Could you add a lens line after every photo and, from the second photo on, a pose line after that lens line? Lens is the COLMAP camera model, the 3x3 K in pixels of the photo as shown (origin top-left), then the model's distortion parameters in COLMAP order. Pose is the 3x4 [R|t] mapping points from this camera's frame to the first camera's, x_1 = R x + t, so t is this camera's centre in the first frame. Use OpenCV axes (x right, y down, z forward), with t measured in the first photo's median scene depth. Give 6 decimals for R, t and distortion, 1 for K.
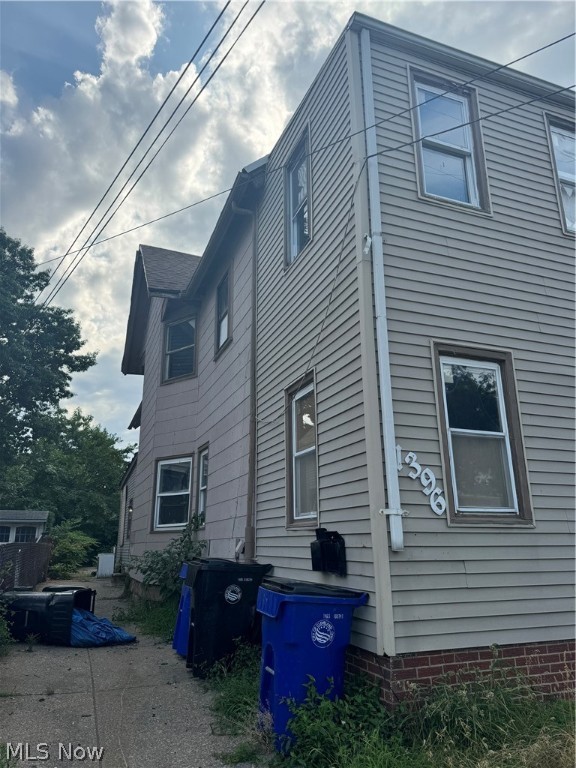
lens RADIAL K [[542.9, 0, 286.1], [0, 542.9, 375.3], [0, 0, 1]] dist [0.027306, -0.036020]
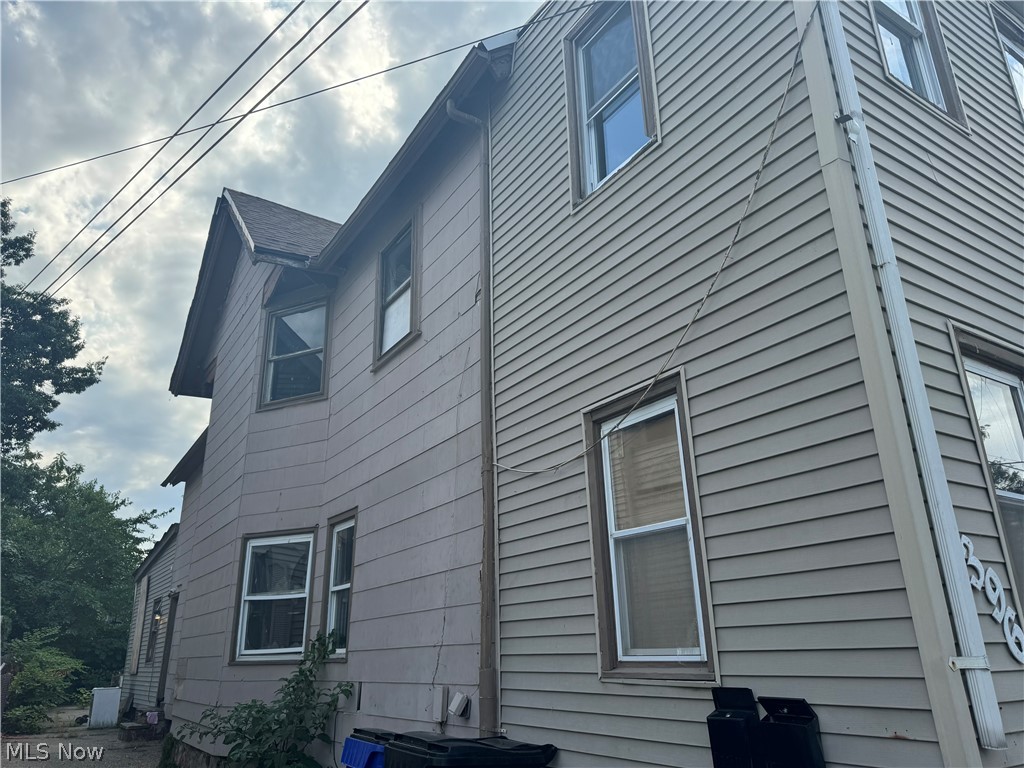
lens RADIAL K [[723.9, 0, 497.1], [0, 723.9, 393.9], [0, 0, 1]] dist [0.027306, -0.036020]
pose [[0.979865, 0.048849, 0.193595, -0.290066], [-0.041147, 0.998201, -0.043608, 0.052611], [-0.195377, 0.034764, 0.980112, 0.384221]]
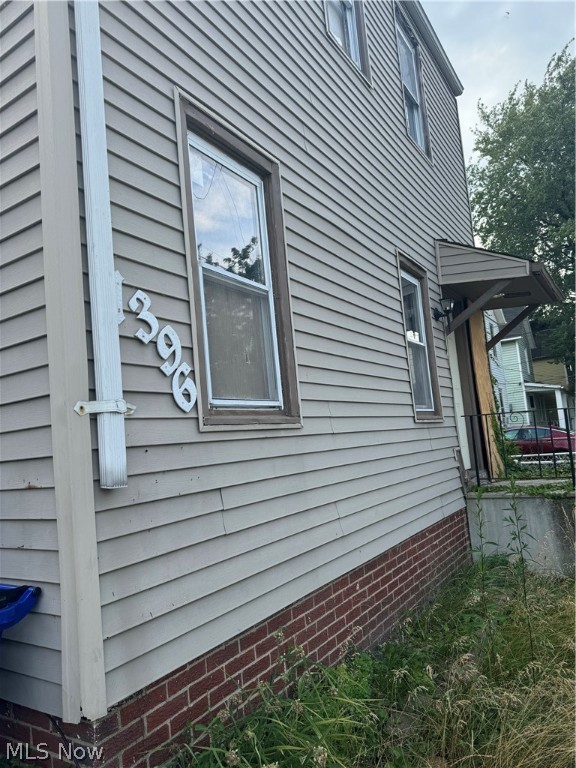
lens RADIAL K [[542.9, 0, 294.4], [0, 542.9, 374.9], [0, 0, 1]] dist [0.027306, -0.036020]
pose [[0.791612, 0.009703, 0.610948, 0.034348], [-0.102418, 0.987835, 0.117015, 0.129847], [-0.602380, -0.155203, 0.782975, 0.462907]]
